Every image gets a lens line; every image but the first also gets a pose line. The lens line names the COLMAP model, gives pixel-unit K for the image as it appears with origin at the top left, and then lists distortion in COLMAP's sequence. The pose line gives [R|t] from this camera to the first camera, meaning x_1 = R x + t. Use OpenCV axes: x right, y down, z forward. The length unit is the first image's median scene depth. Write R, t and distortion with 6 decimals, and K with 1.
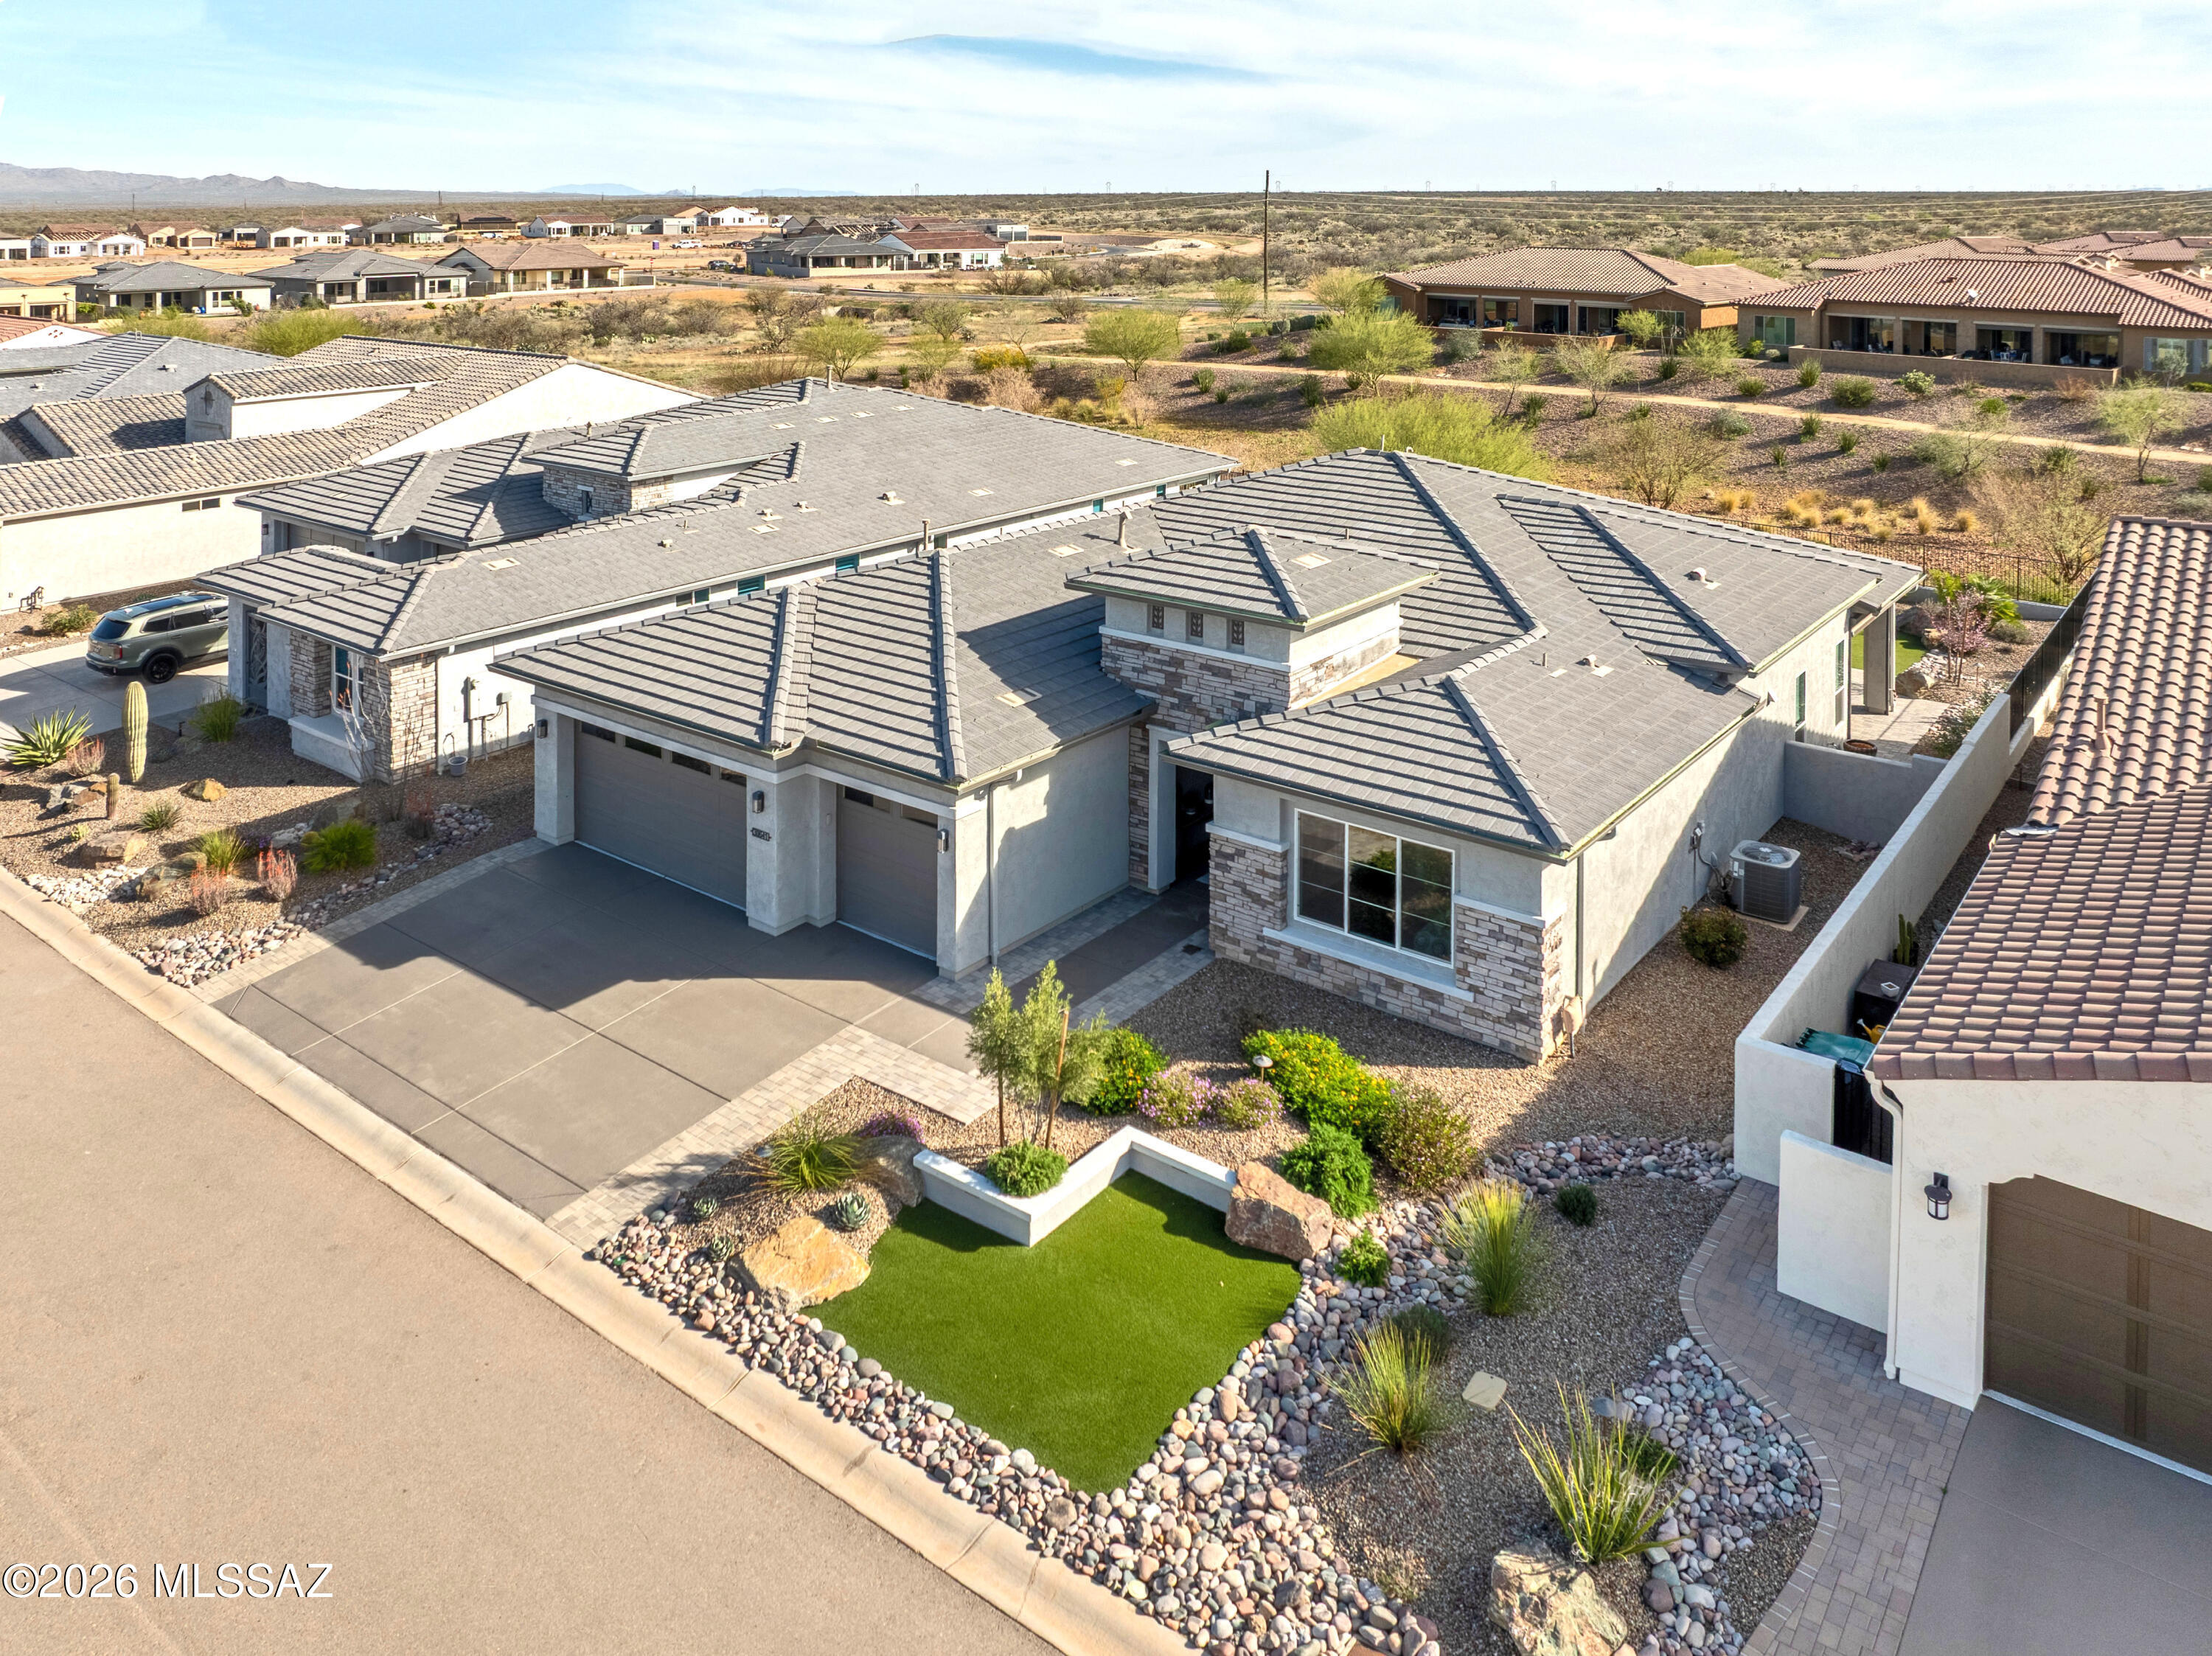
lens RADIAL K [[1556.3, 0, 1106.0], [0, 1556.3, 828.0], [0, 0, 1]] dist [-0.066324, 0.042567]
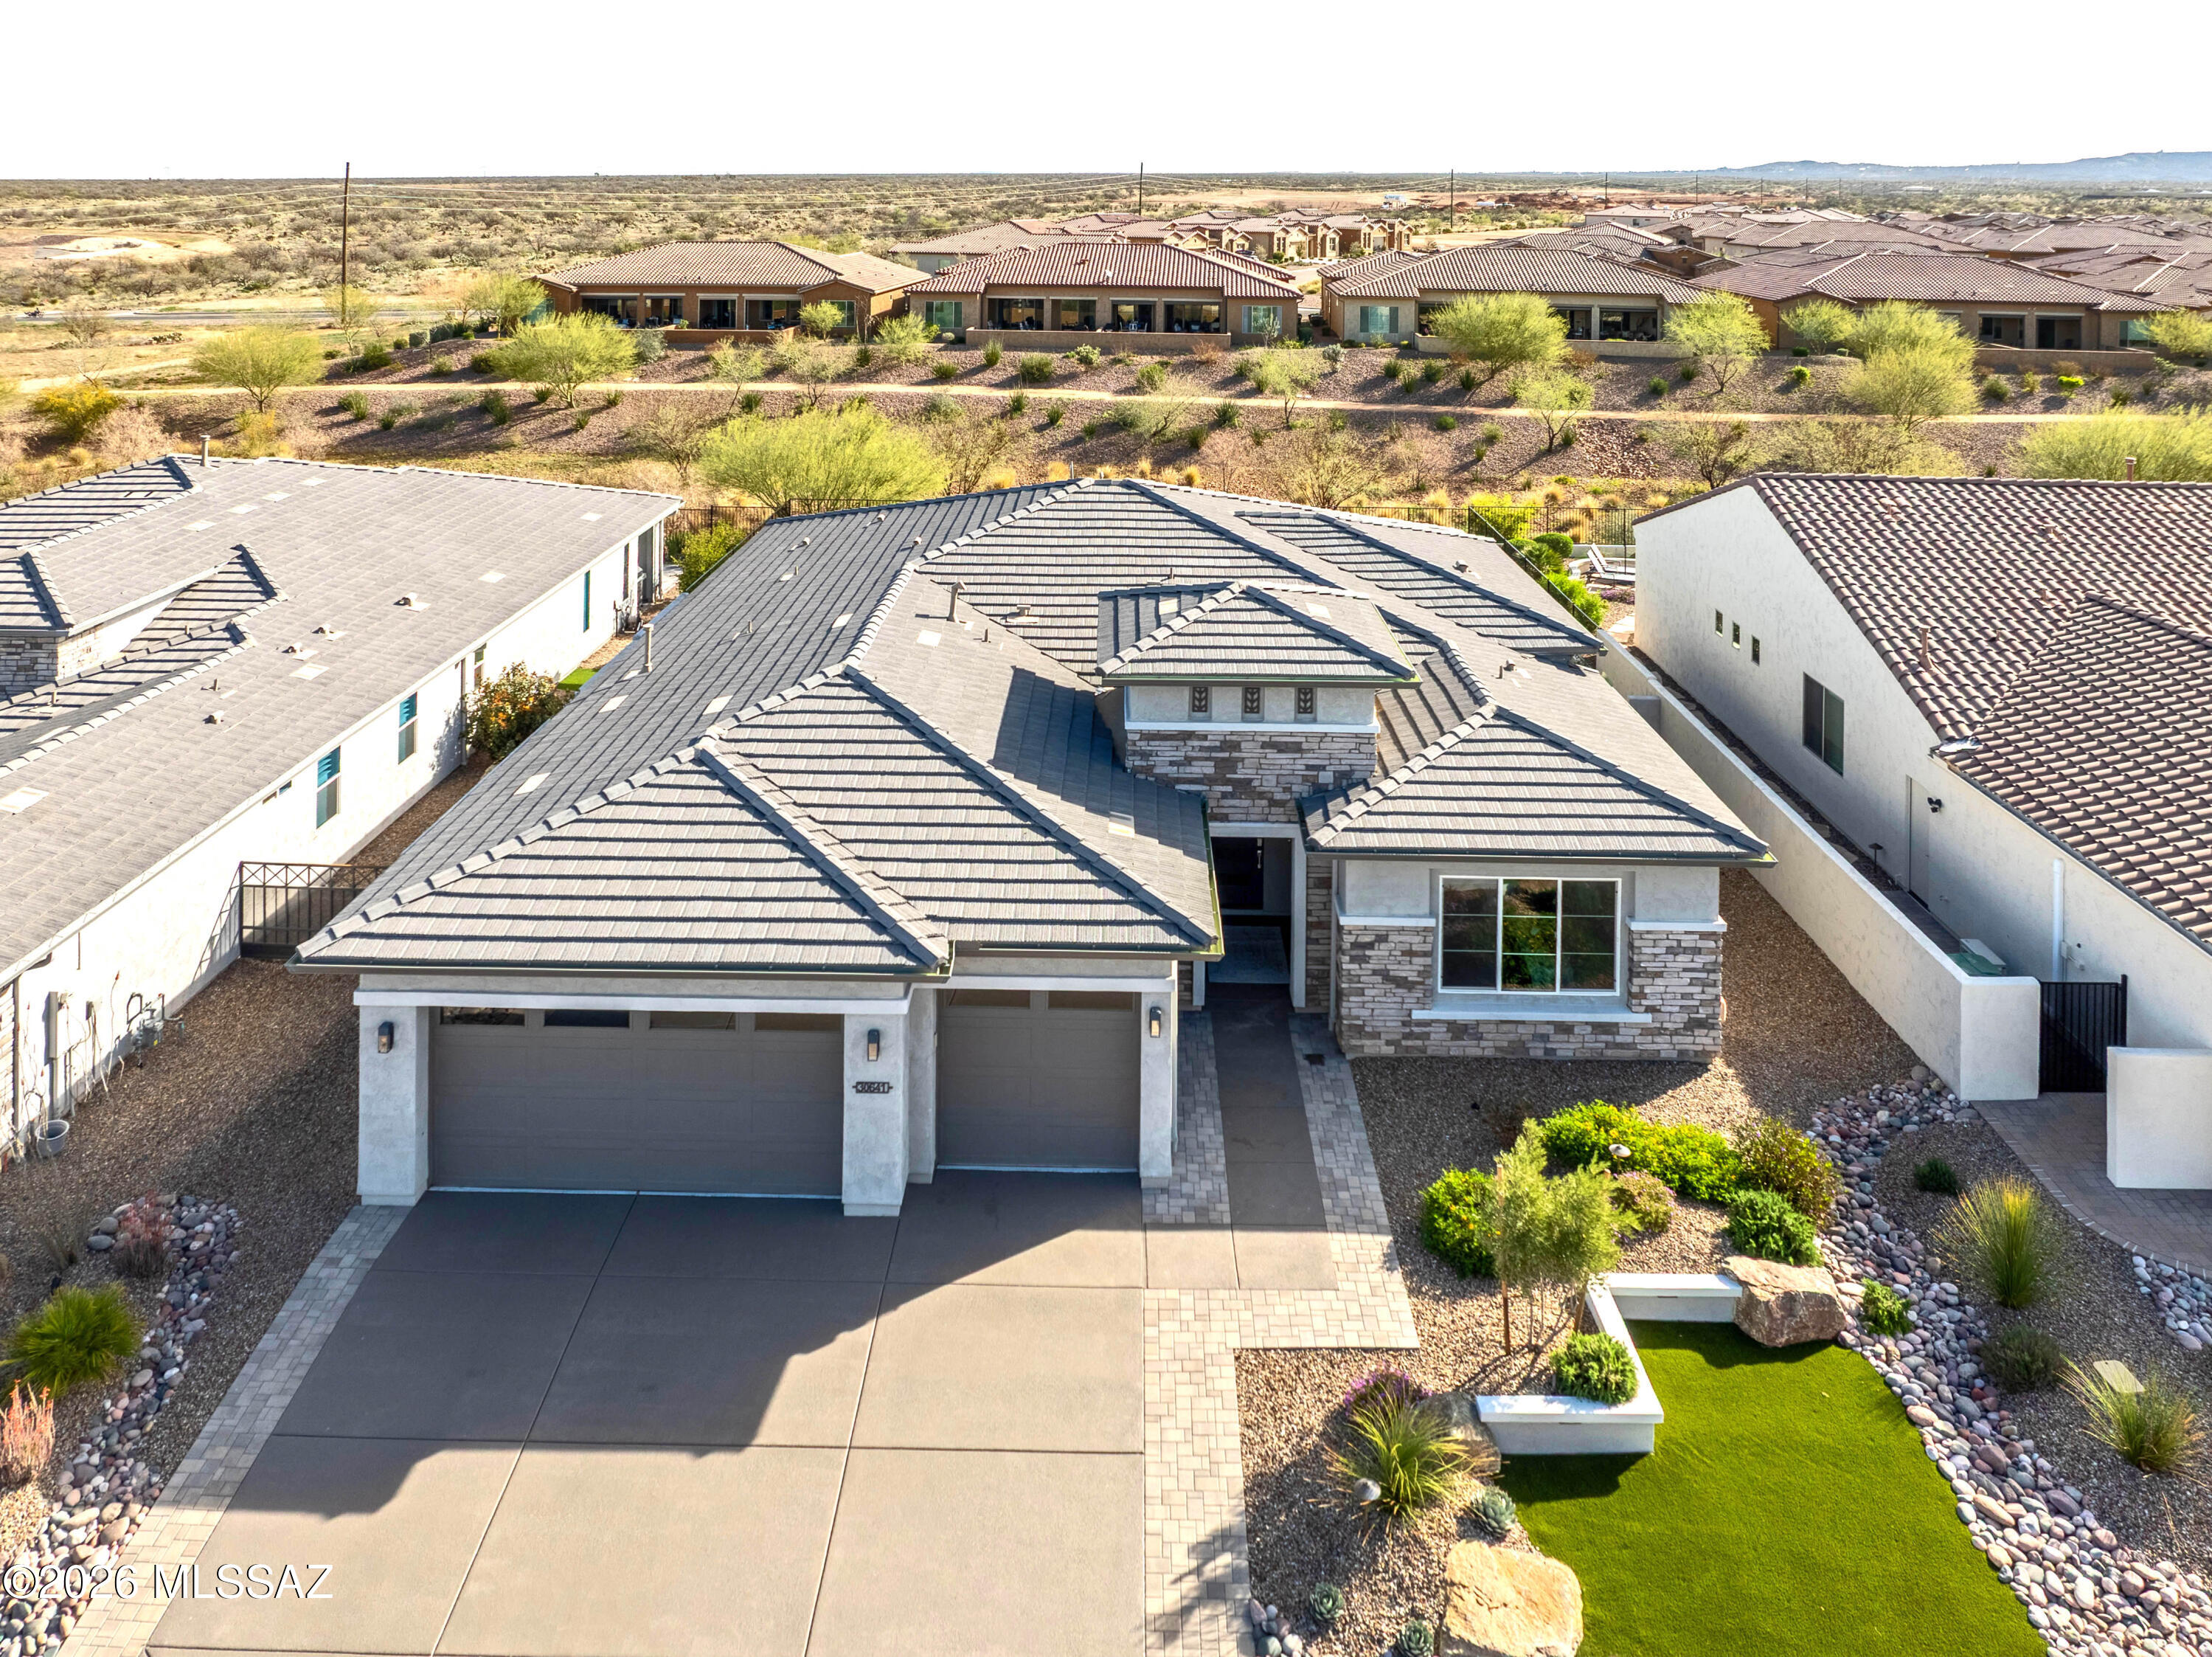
lens RADIAL K [[1589.3, 0, 1107.3], [0, 1589.3, 726.7], [0, 0, 1]] dist [-0.031682, -0.007790]
pose [[0.795656, -0.186797, 0.576228, -0.522351], [0.219379, 0.975549, 0.013327, -0.143934], [-0.564628, 0.115809, 0.817180, 0.306097]]
